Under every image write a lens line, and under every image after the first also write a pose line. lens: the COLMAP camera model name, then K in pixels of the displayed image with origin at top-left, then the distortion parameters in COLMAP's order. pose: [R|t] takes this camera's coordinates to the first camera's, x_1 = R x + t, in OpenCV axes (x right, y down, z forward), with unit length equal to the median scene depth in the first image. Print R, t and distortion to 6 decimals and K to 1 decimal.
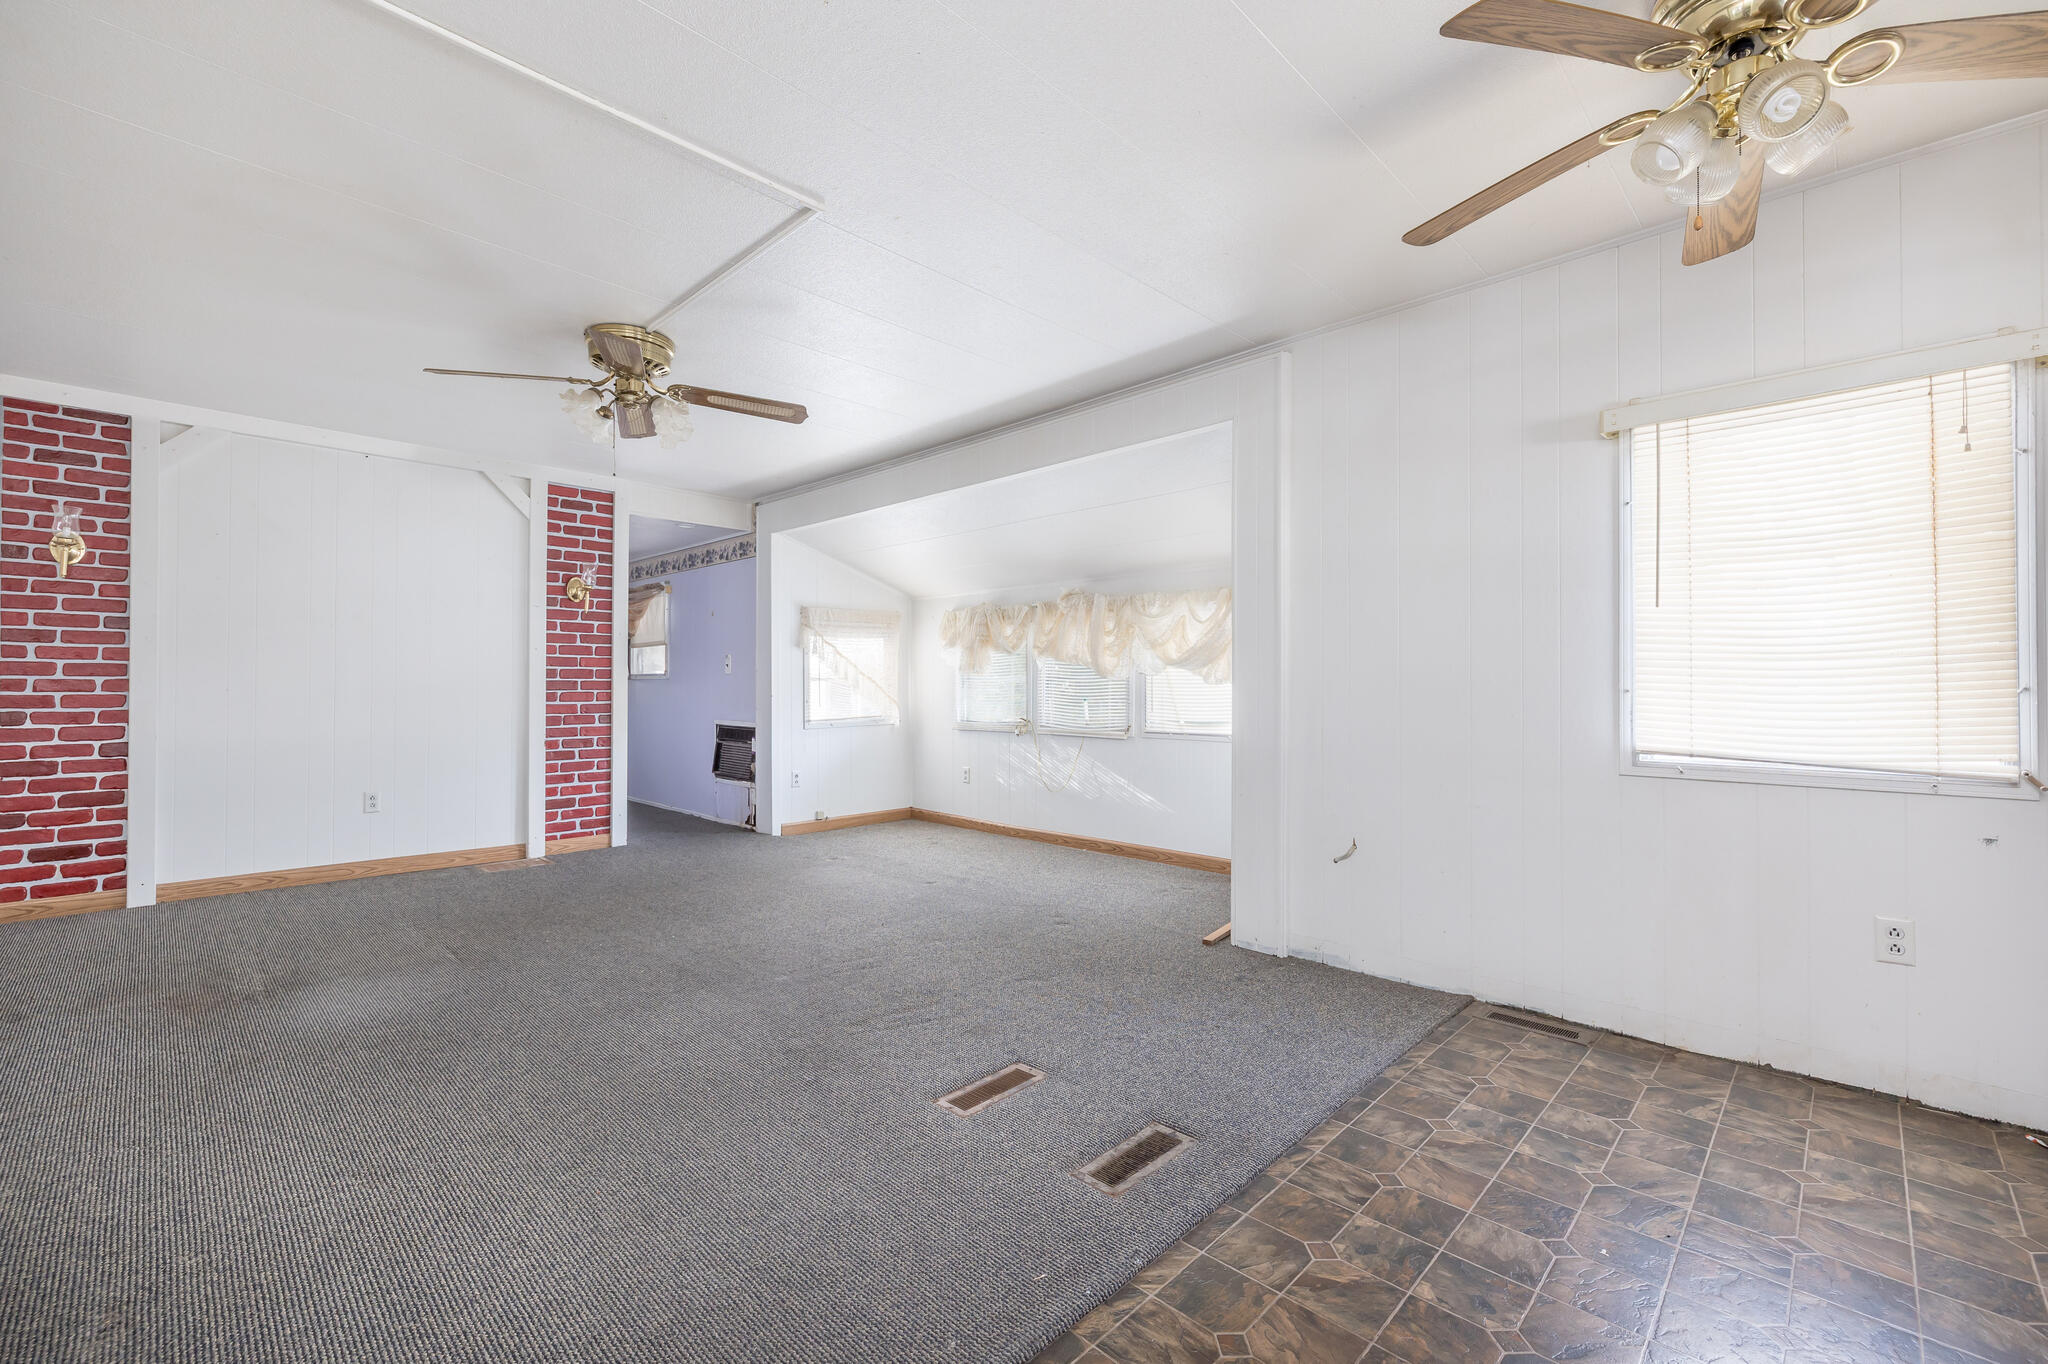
lens RADIAL K [[865.7, 0, 1034.1], [0, 865.7, 683.7], [0, 0, 1]] dist [0.000447, -0.000152]
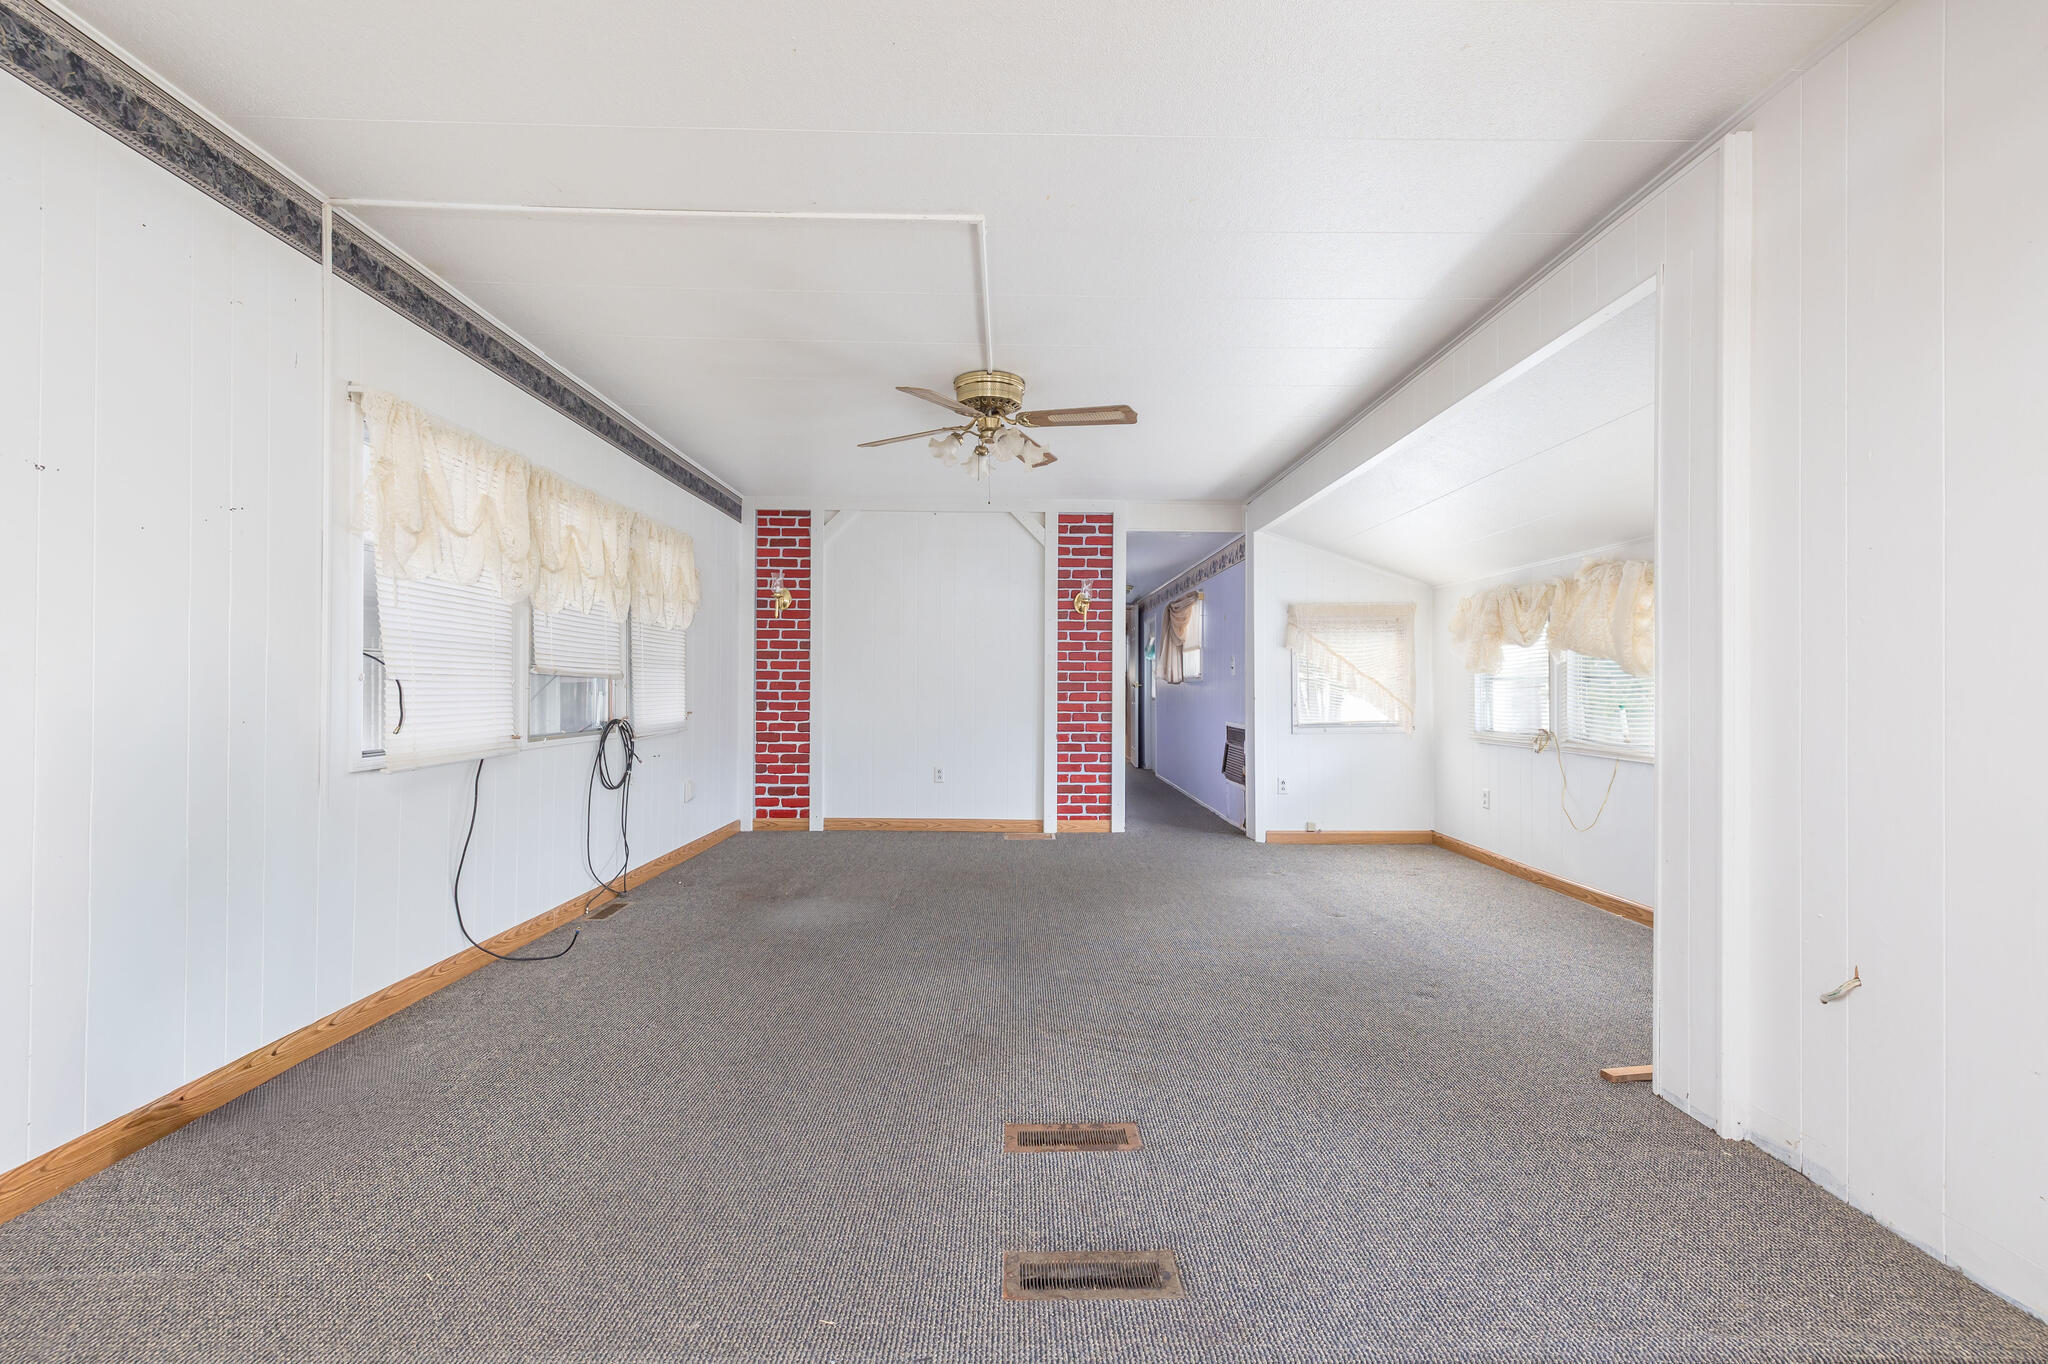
lens RADIAL K [[865.7, 0, 1022.2], [0, 865.7, 685.8], [0, 0, 1]] dist [0.000447, -0.000152]
pose [[0.703260, 0.001295, -0.710932, 0.233572], [-0.002696, 0.999996, -0.000846, 0.001619], [0.710928, 0.002512, 0.703261, 0.142817]]
